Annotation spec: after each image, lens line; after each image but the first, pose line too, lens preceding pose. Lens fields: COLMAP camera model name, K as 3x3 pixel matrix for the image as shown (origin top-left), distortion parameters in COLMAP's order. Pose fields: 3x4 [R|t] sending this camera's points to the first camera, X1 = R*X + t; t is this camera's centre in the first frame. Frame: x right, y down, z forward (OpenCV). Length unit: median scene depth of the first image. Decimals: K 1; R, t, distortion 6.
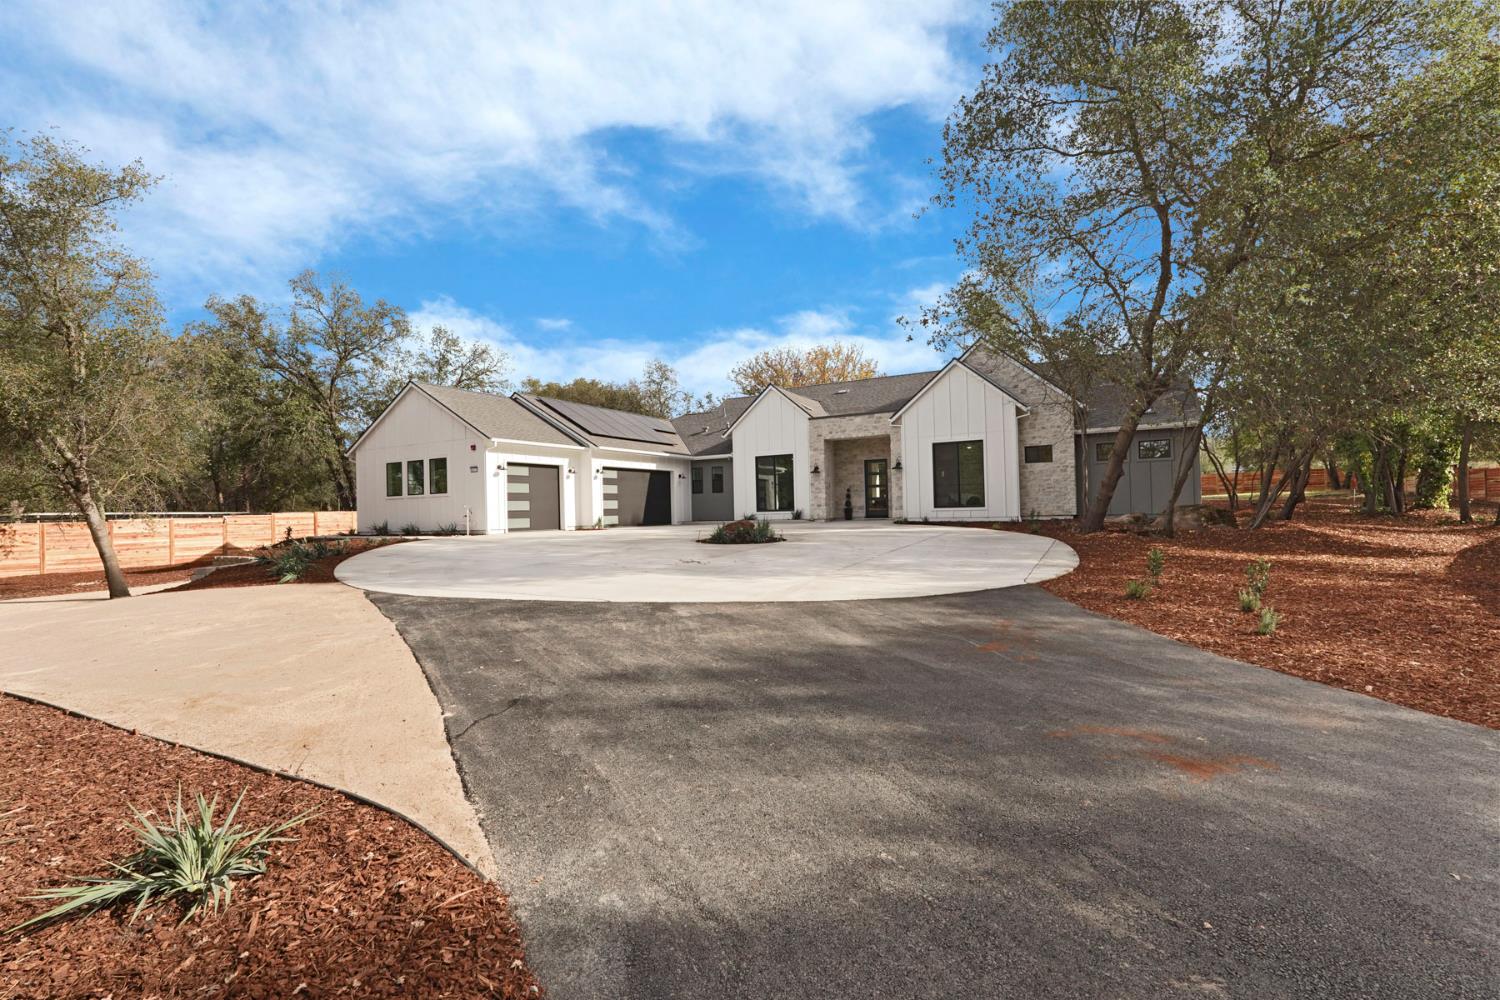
lens RADIAL K [[672.6, 0, 751.9], [0, 672.6, 509.9], [0, 0, 1]] dist [-0.003467, 0.001002]
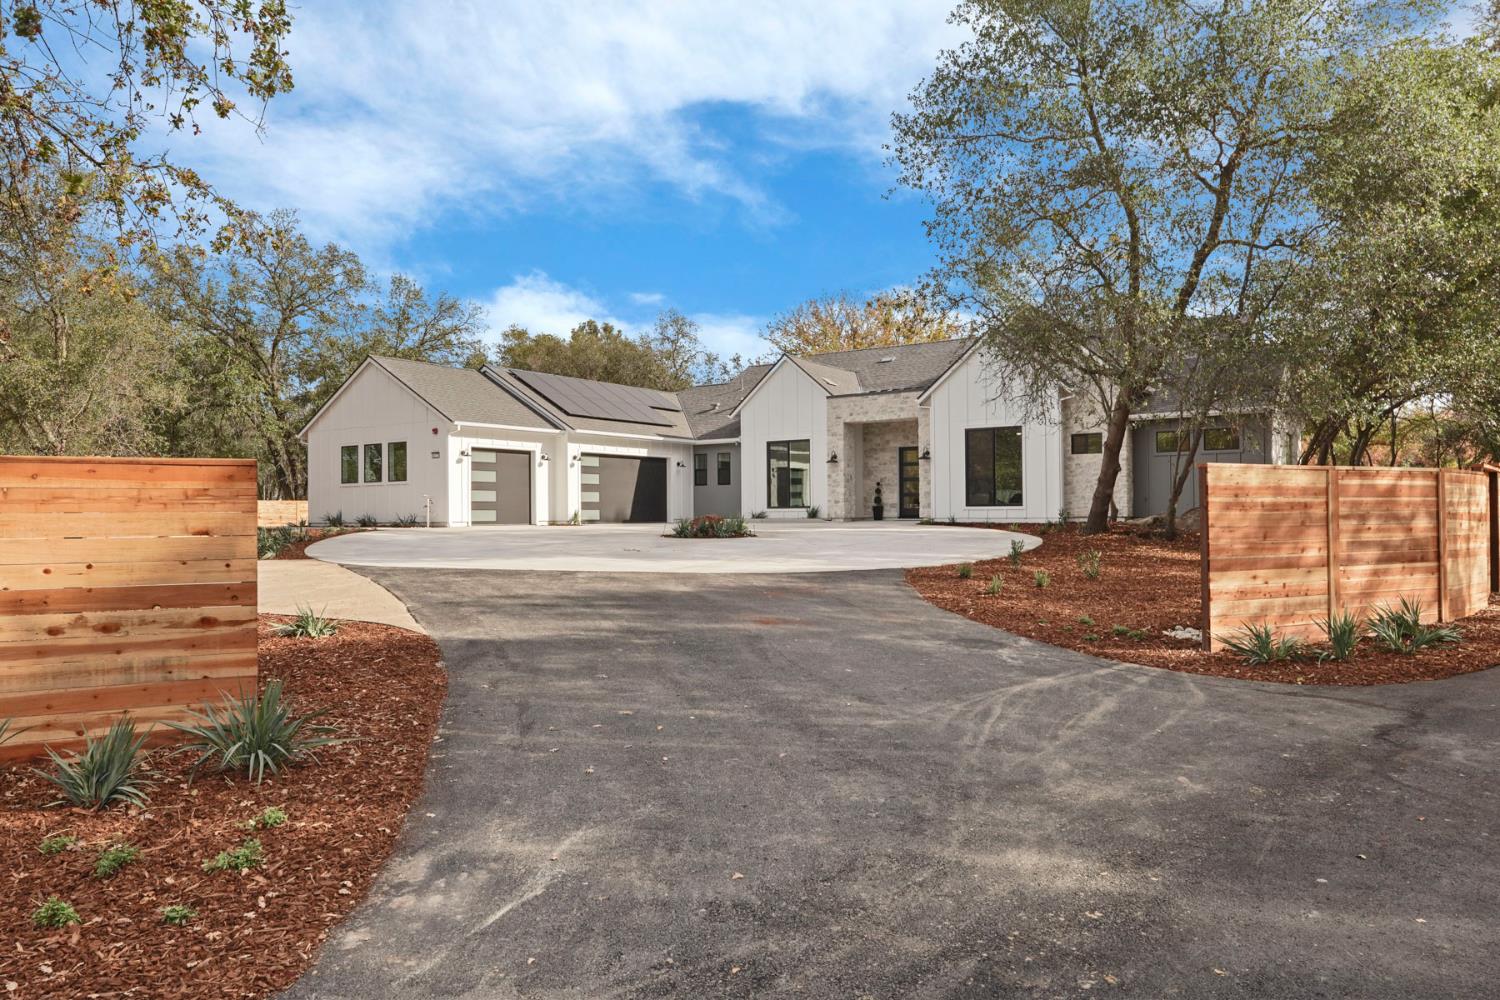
lens RADIAL K [[1035.8, 0, 749.5], [0, 1035.8, 518.3], [0, 0, 1]] dist [0.024488, -0.001698]
pose [[0.994373, 0.017158, -0.104539, 0.132640], [-0.016514, 0.999839, 0.007019, 0.006980], [0.104643, -0.005254, 0.994496, -0.297900]]
